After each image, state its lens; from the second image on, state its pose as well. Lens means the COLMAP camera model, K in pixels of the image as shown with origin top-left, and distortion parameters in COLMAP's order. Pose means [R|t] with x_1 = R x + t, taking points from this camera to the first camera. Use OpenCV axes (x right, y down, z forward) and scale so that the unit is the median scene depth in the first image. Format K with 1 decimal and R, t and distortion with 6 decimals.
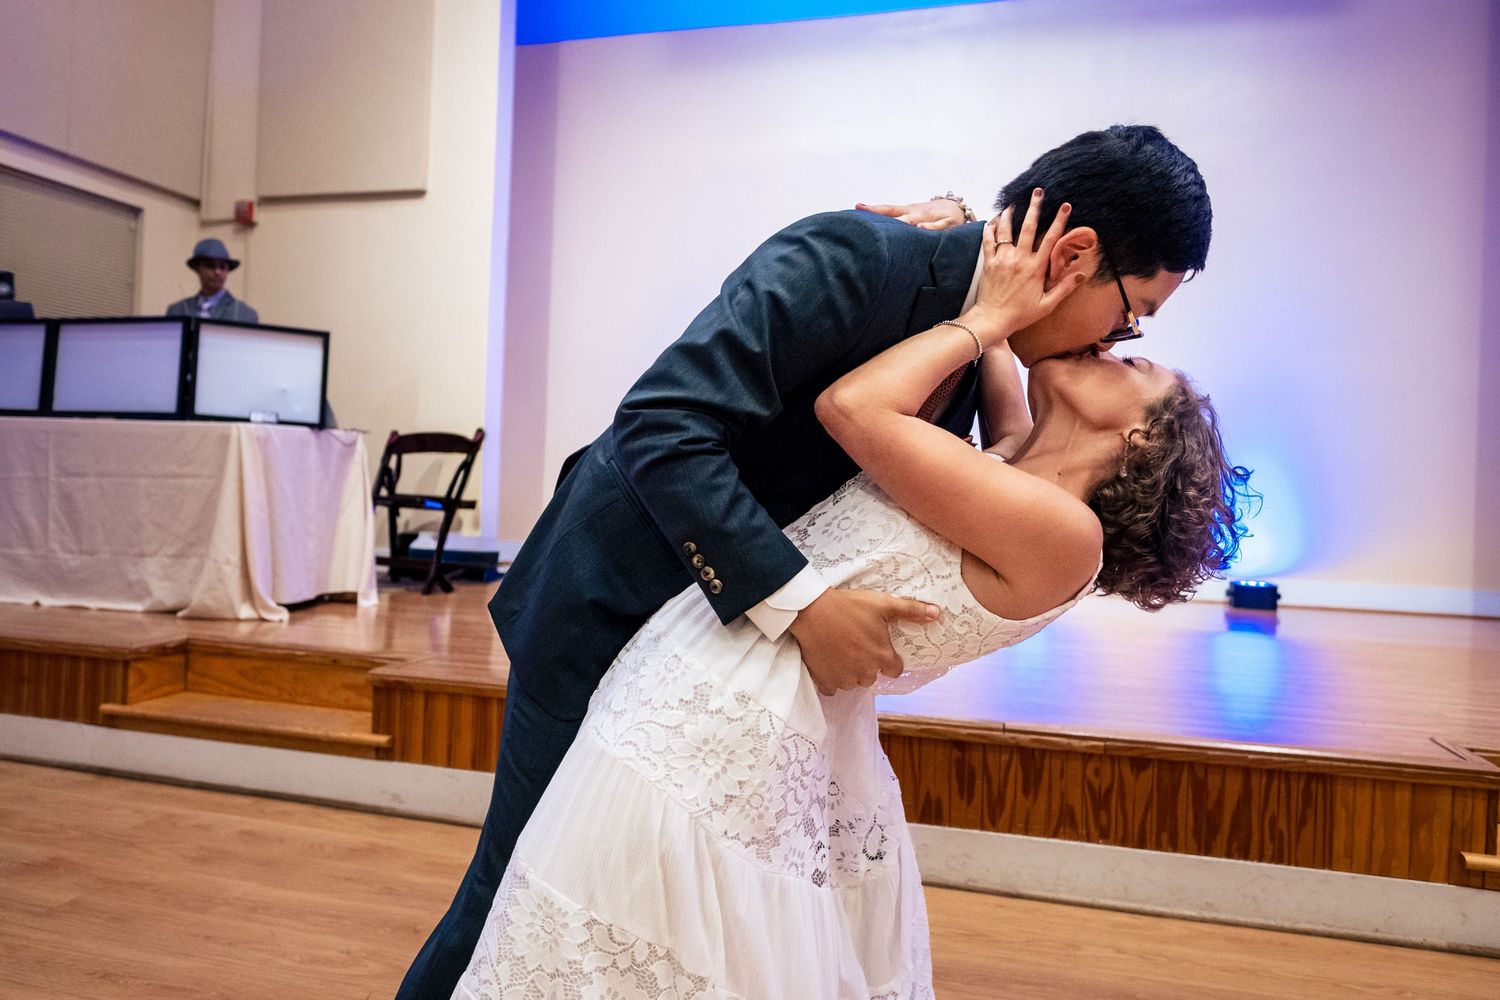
lens RADIAL K [[1053.4, 0, 736.1], [0, 1053.4, 483.6], [0, 0, 1]] dist [-0.013864, 0.002990]
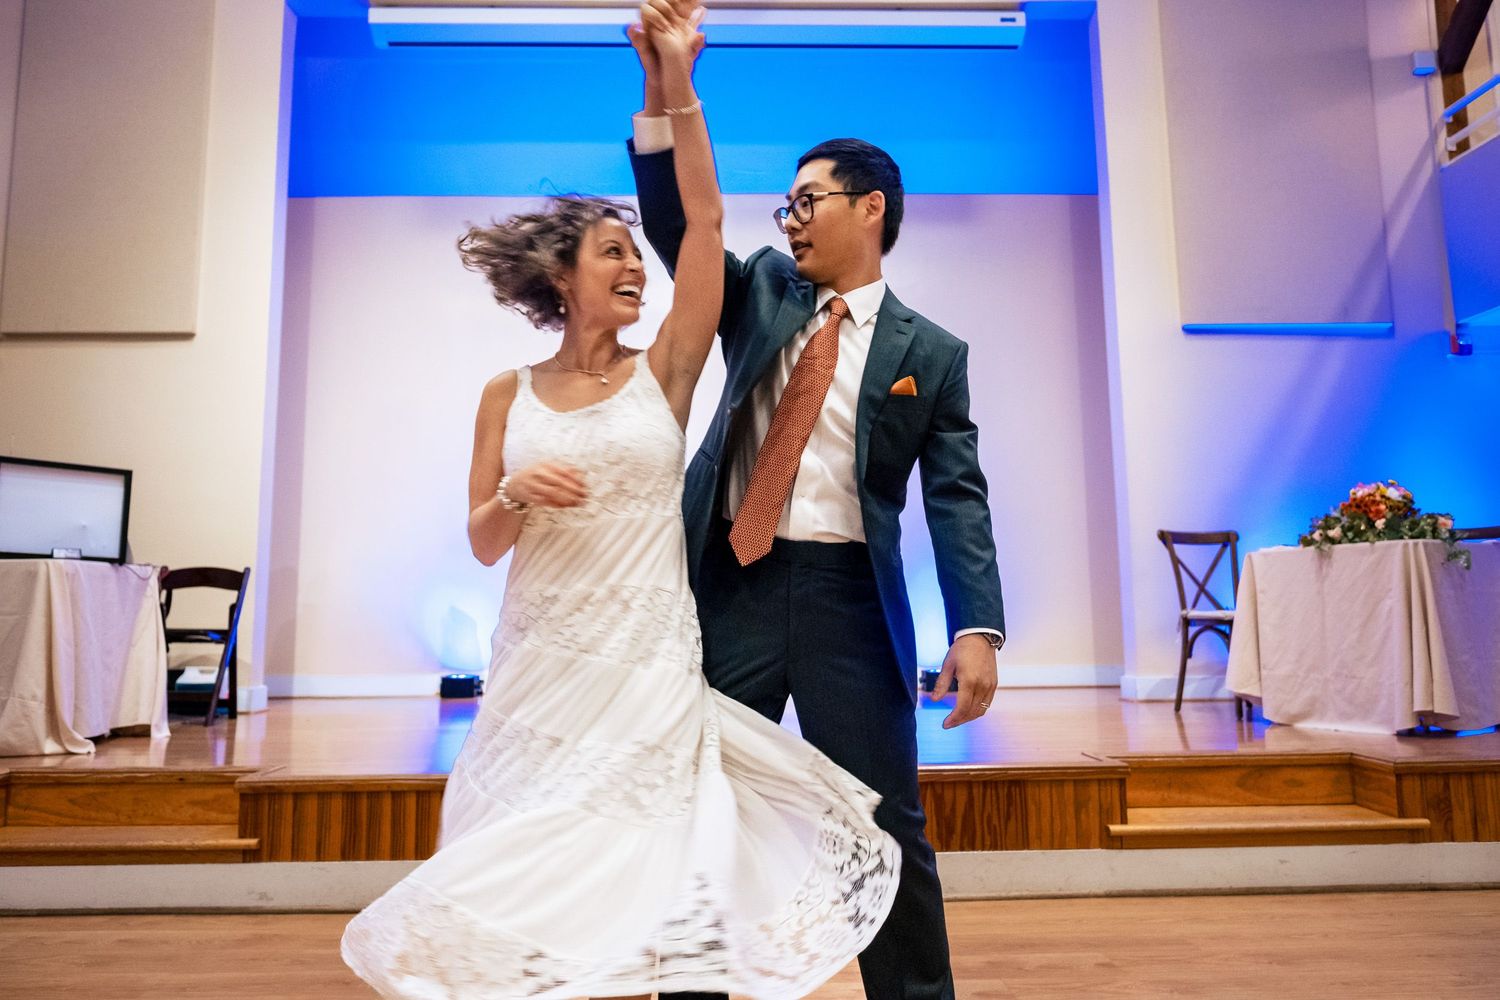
lens RADIAL K [[1053.7, 0, 733.1], [0, 1053.7, 487.8], [0, 0, 1]] dist [-0.013414, 0.005039]
pose [[0.956478, -0.007733, 0.291702, -0.173740], [0.042629, 0.992627, -0.113466, 0.023231], [-0.288674, 0.120962, 0.949756, -0.225591]]
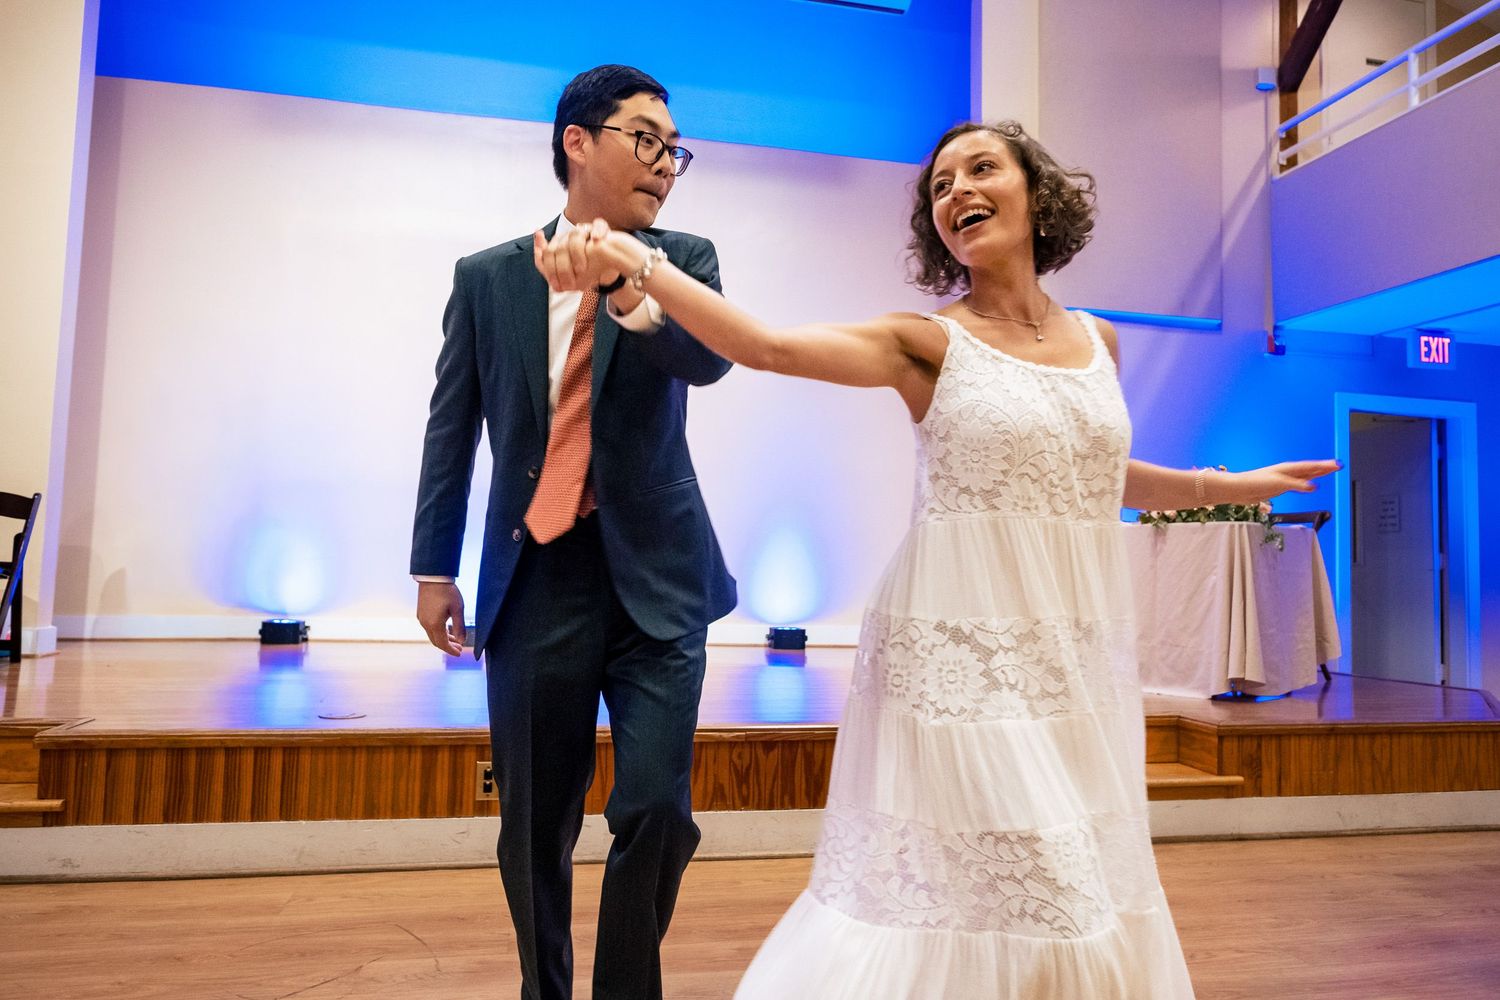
lens RADIAL K [[1053.9, 0, 766.8], [0, 1053.9, 498.3], [0, 0, 1]] dist [-0.015031, 0.006453]
pose [[0.882667, 0.021960, 0.469485, -0.216944], [0.004561, 0.998461, -0.055278, 0.019029], [-0.469976, 0.050933, 0.881208, -0.174015]]
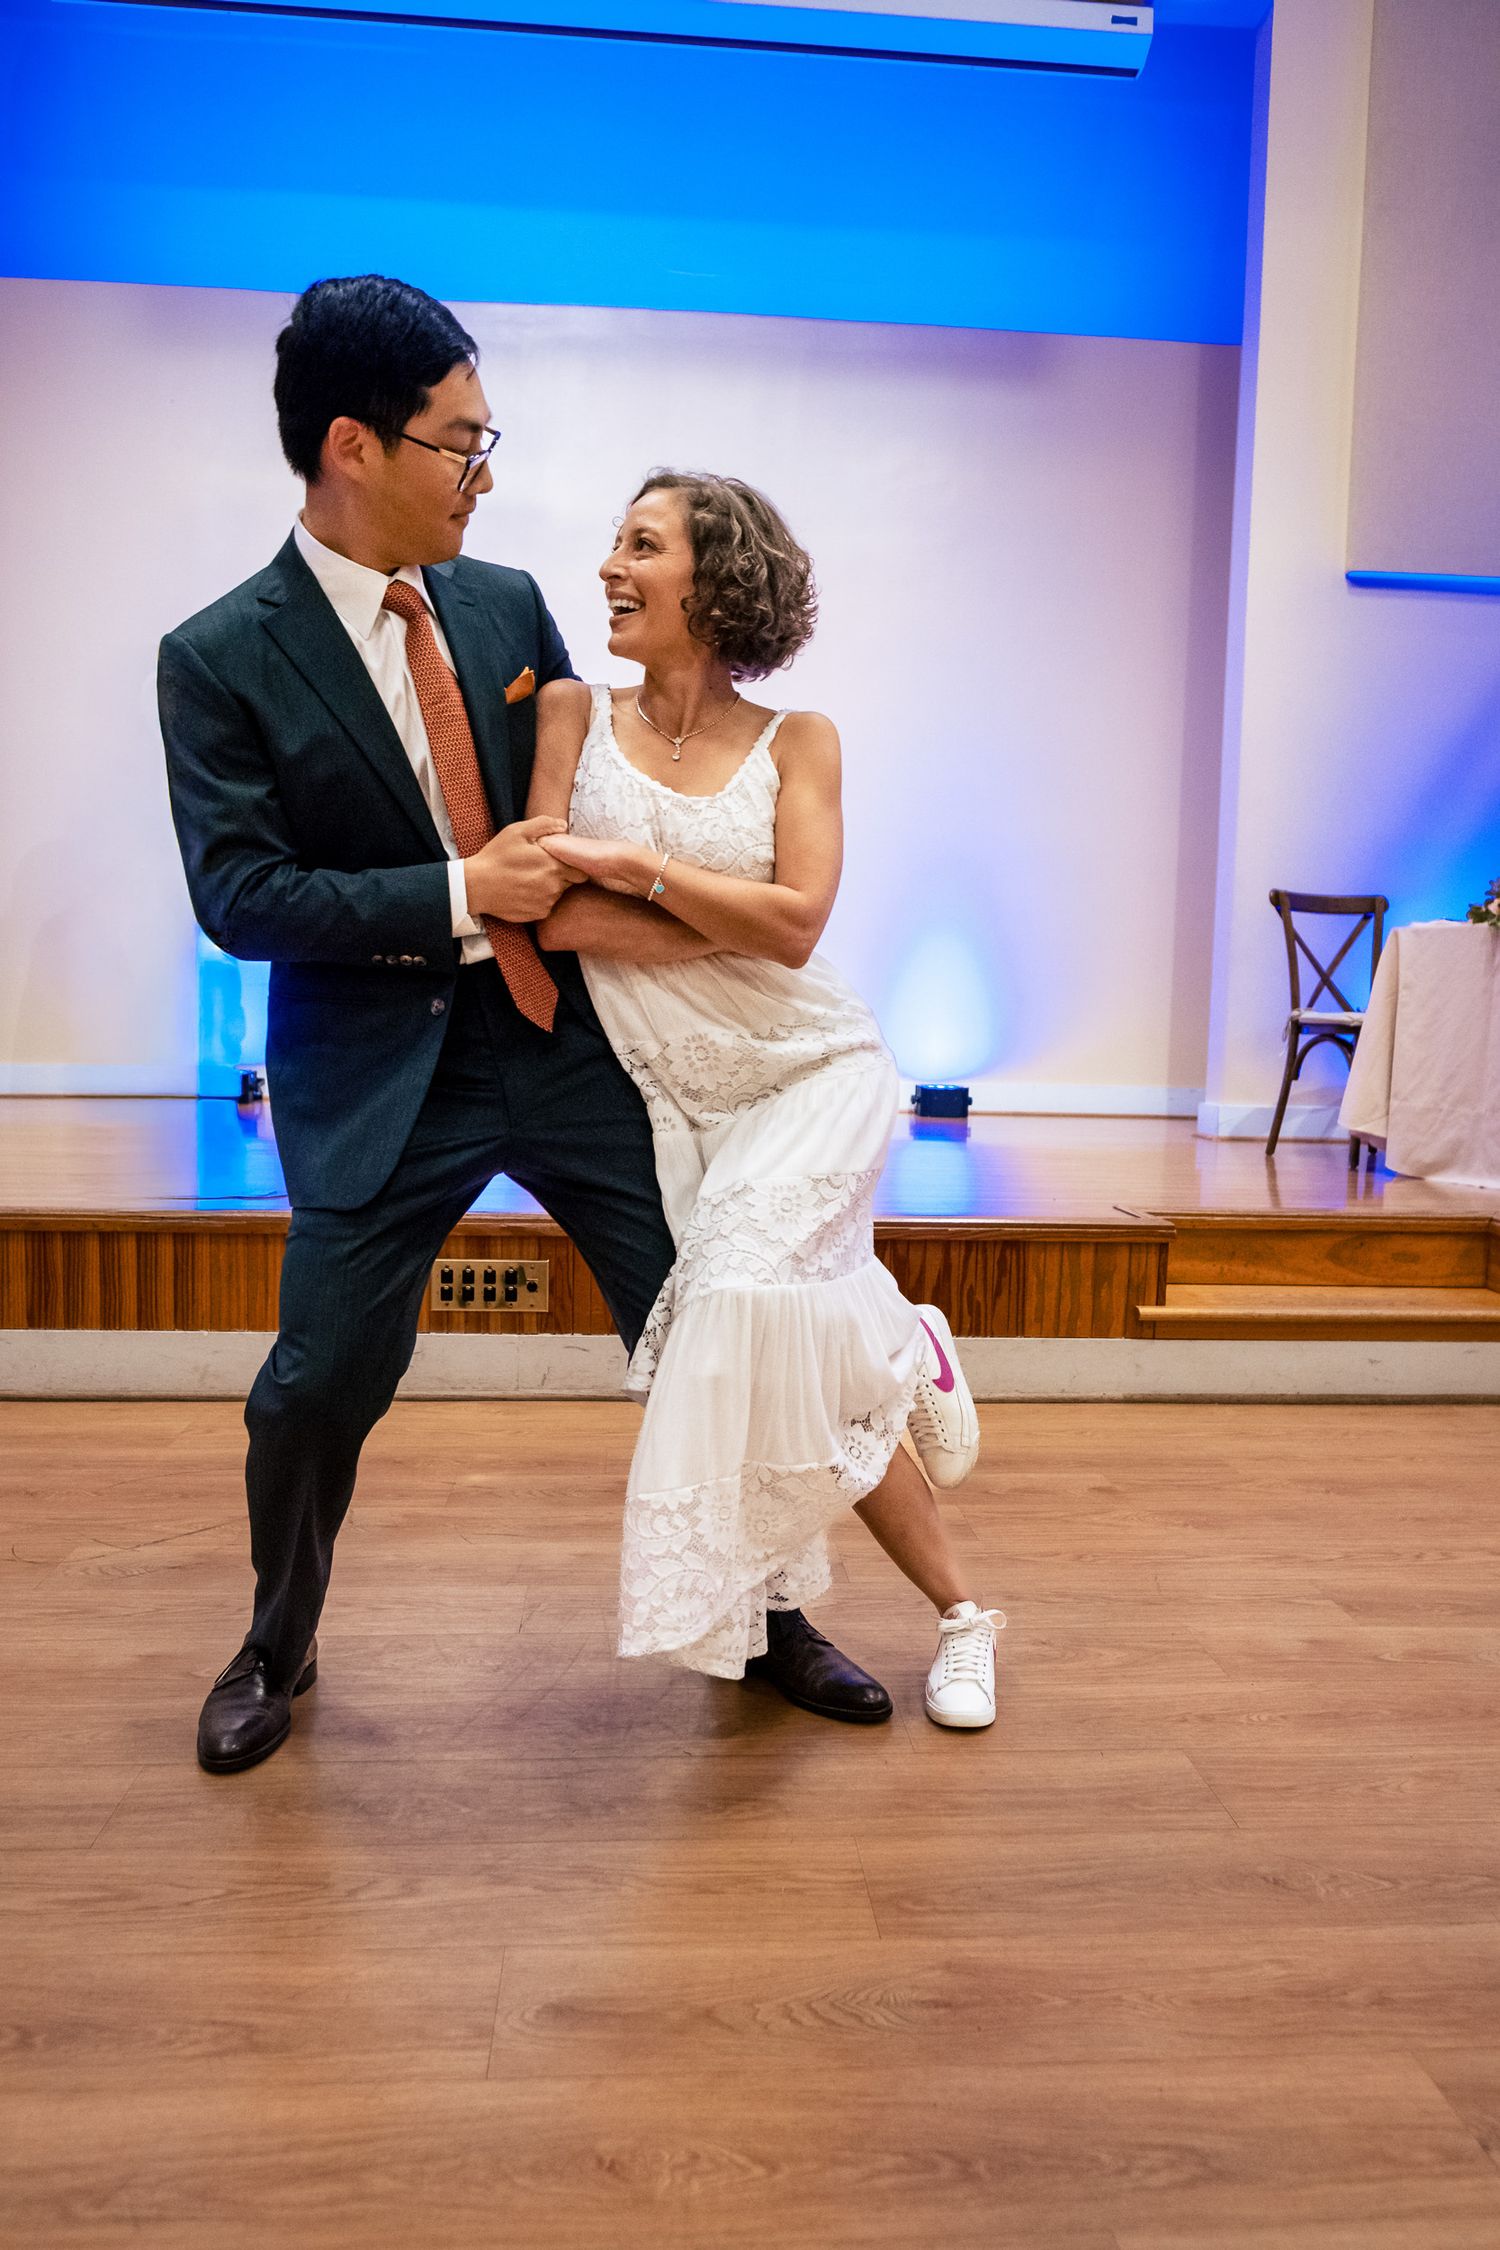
lens RADIAL K [[1580.5, 0, 753.1], [0, 1580.5, 1145.6], [0, 0, 1]] dist [-0.013414, 0.005039]
pose [[0.940783, -0.040242, 0.336611, -0.134449], [0.007045, 0.995036, 0.099270, 0.029903], [-0.338935, -0.091020, 0.936397, -0.236698]]
